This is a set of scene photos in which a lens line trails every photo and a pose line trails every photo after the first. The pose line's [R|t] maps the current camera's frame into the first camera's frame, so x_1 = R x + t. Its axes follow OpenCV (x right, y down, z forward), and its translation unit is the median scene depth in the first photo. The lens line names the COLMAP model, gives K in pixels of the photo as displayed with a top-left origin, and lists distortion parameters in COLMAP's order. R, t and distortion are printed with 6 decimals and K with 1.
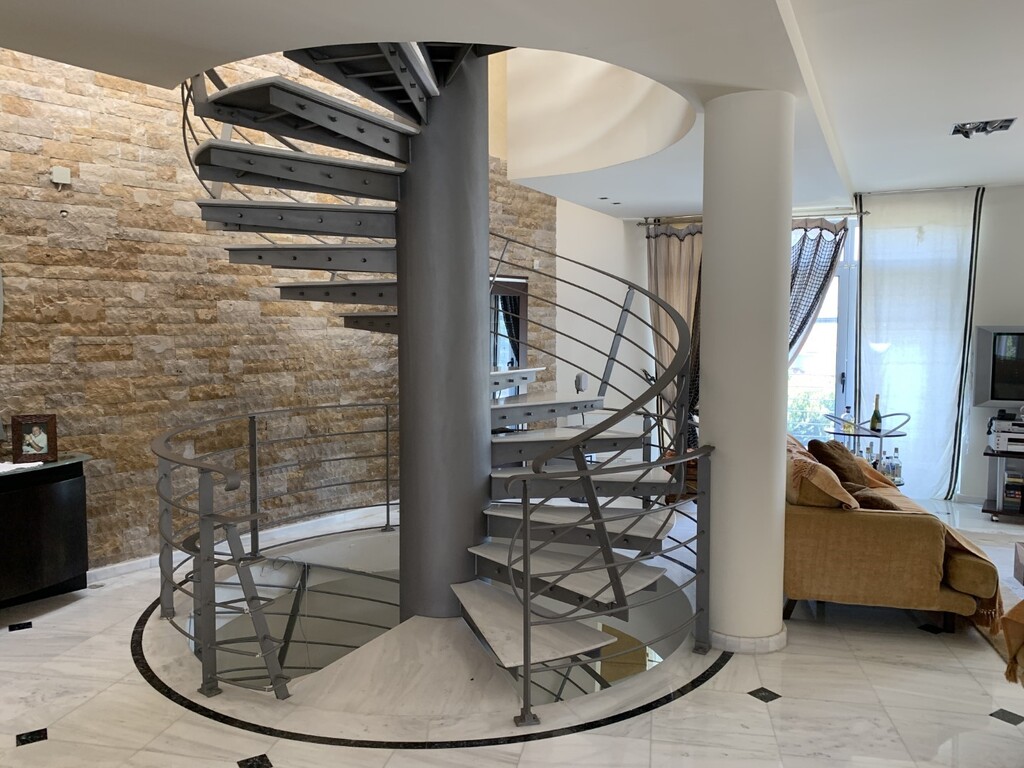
lens RADIAL K [[768.9, 0, 515.5], [0, 768.9, 378.1], [0, 0, 1]] dist [0.032051, -0.028016]
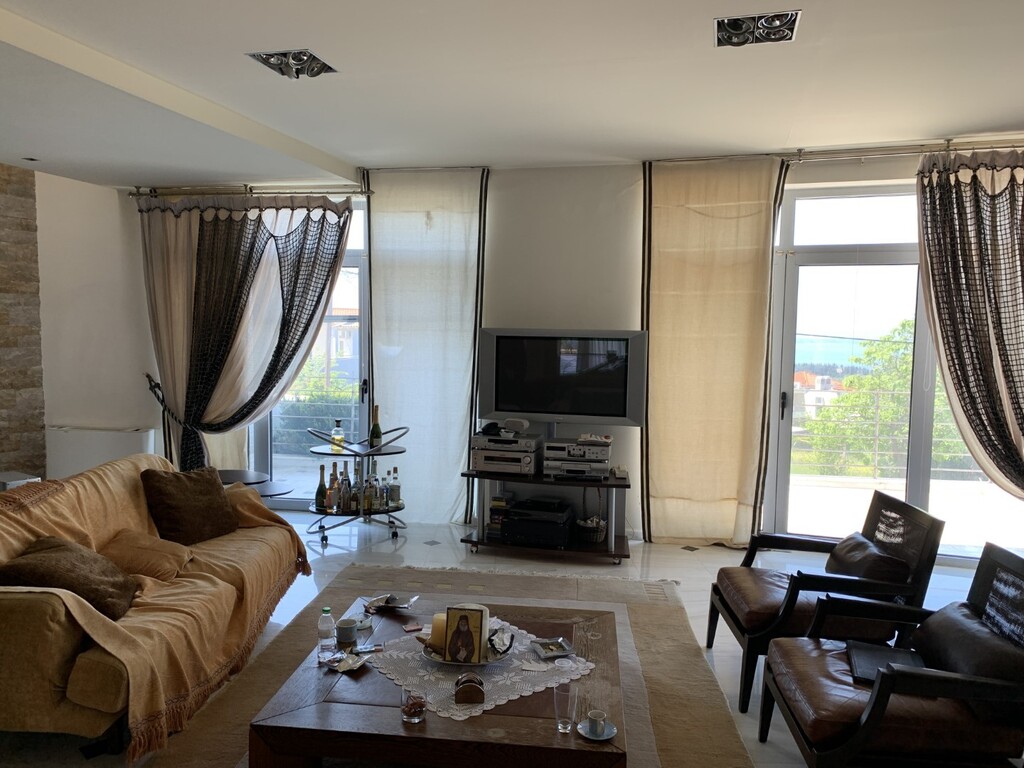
lens RADIAL K [[768.9, 0, 504.2], [0, 768.9, 392.1], [0, 0, 1]] dist [0.032051, -0.028016]
pose [[0.976343, 0.000687, 0.216225, 0.409586], [-0.003668, 0.999904, 0.013384, -0.005420], [-0.216195, -0.013861, 0.976252, 0.134780]]
